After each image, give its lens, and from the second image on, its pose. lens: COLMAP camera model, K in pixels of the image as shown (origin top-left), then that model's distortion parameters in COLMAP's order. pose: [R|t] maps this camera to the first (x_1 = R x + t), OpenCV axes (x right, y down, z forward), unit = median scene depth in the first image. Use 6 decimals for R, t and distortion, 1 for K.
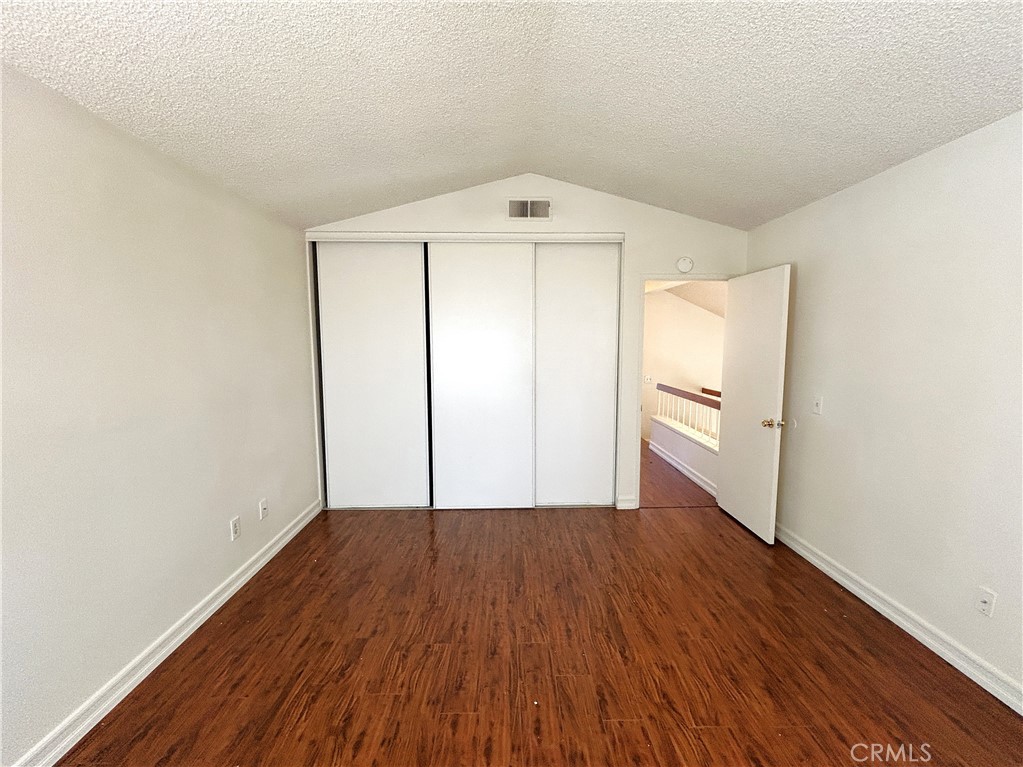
lens RADIAL K [[422.7, 0, 511.7], [0, 422.7, 383.8], [0, 0, 1]] dist [0.000629, 0.000345]
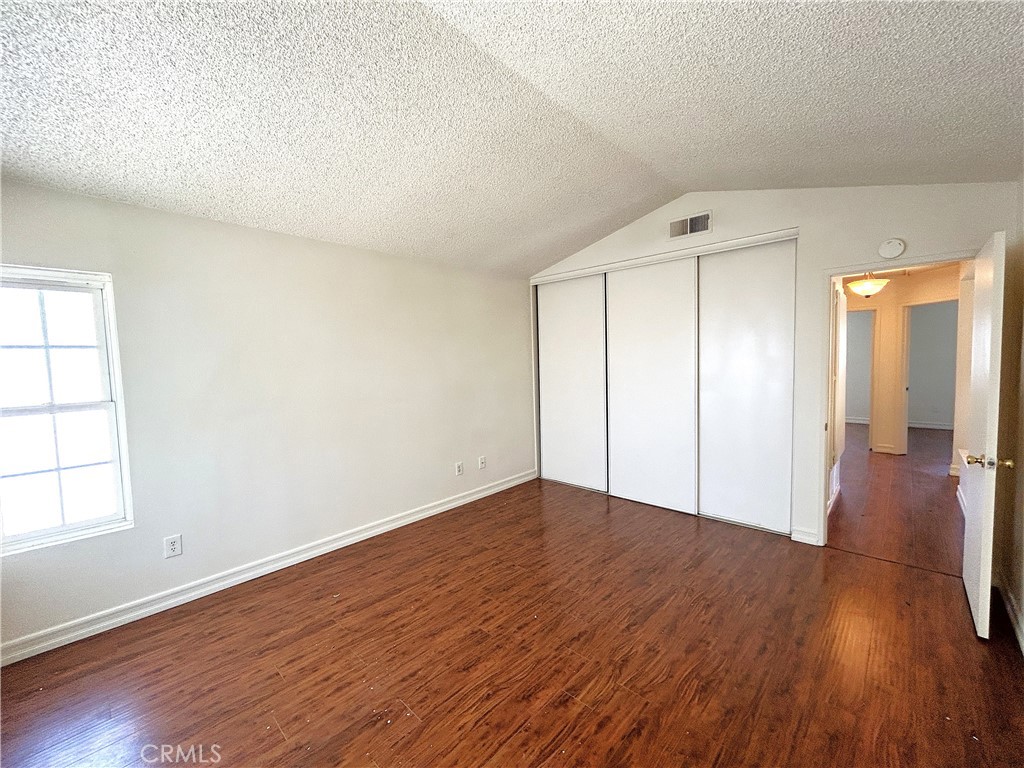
lens RADIAL K [[408.4, 0, 520.2], [0, 408.4, 380.2], [0, 0, 1]] dist [0.001981, 0.000007]
pose [[0.725869, 0.022193, -0.687474, 0.457845], [-0.043486, 0.998961, -0.013667, 0.002981], [0.686456, 0.039816, 0.726080, -0.015526]]
